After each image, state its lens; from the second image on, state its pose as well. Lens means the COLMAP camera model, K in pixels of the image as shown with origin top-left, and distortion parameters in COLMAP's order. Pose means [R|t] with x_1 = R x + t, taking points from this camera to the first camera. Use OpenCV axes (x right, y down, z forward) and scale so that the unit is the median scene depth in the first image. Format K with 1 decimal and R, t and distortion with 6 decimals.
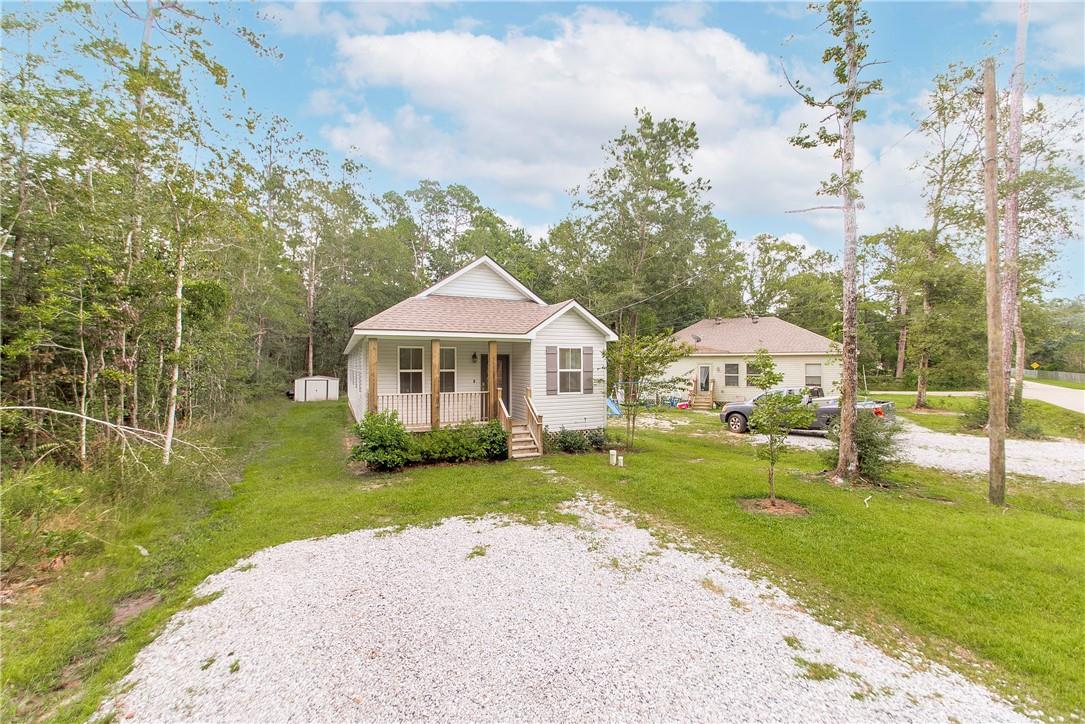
lens RADIAL K [[458.7, 0, 520.4], [0, 458.7, 362.9], [0, 0, 1]] dist [0.012402, -0.005685]
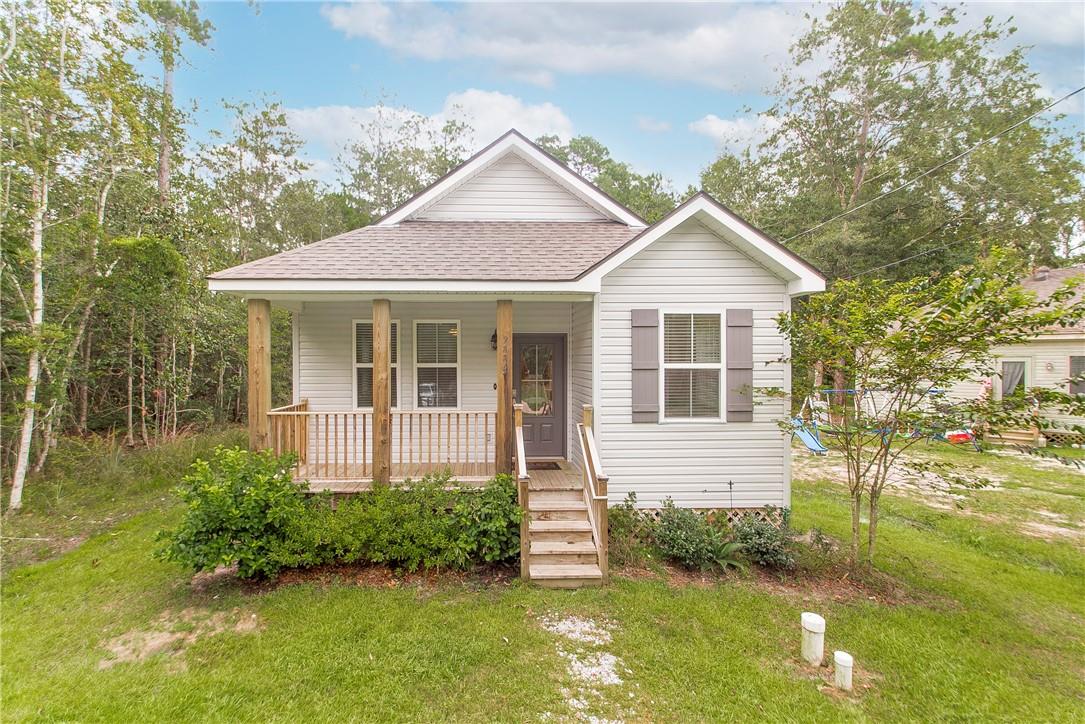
lens RADIAL K [[450.3, 0, 518.9], [0, 450.3, 363.9], [0, 0, 1]] dist [0.013410, -0.006124]
pose [[0.936825, 0.003869, -0.349778, 0.099327], [0.000183, 0.999933, 0.011550, 0.008826], [0.349799, -0.010884, 0.936761, 0.527515]]
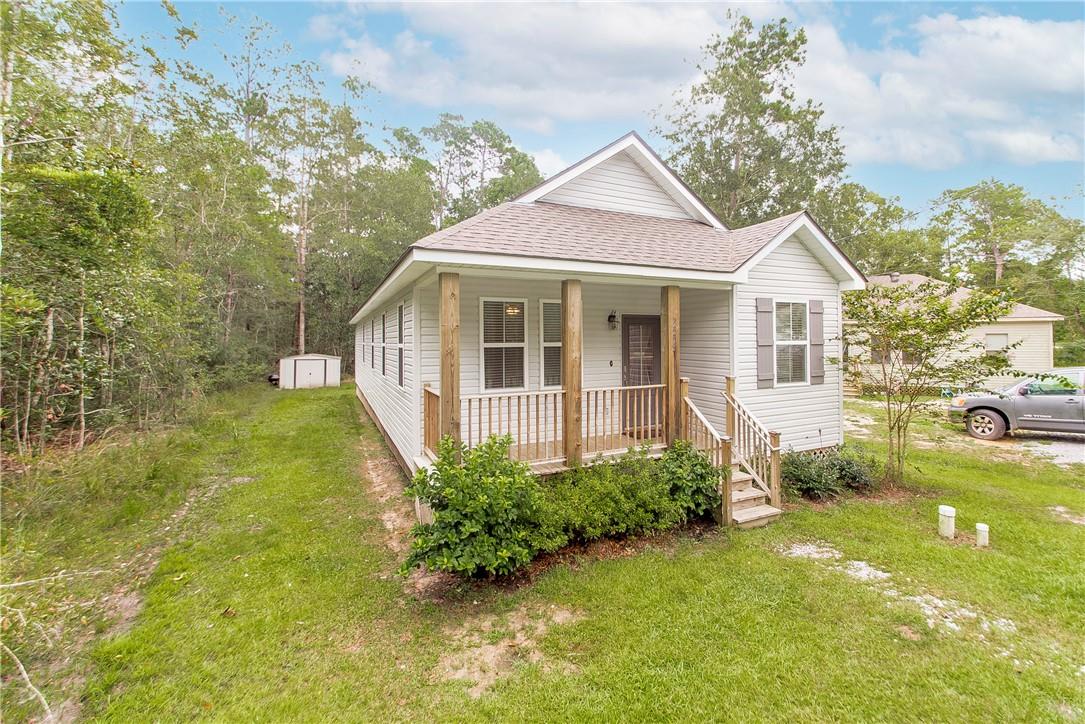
lens RADIAL K [[451.8, 0, 539.2], [0, 451.8, 334.9], [0, 0, 1]] dist [0.011429, -0.004813]
pose [[0.998273, -0.003887, 0.058617, -0.214135], [0.004405, 0.999952, -0.008716, 0.009668], [-0.058581, 0.008959, 0.998242, 0.453311]]
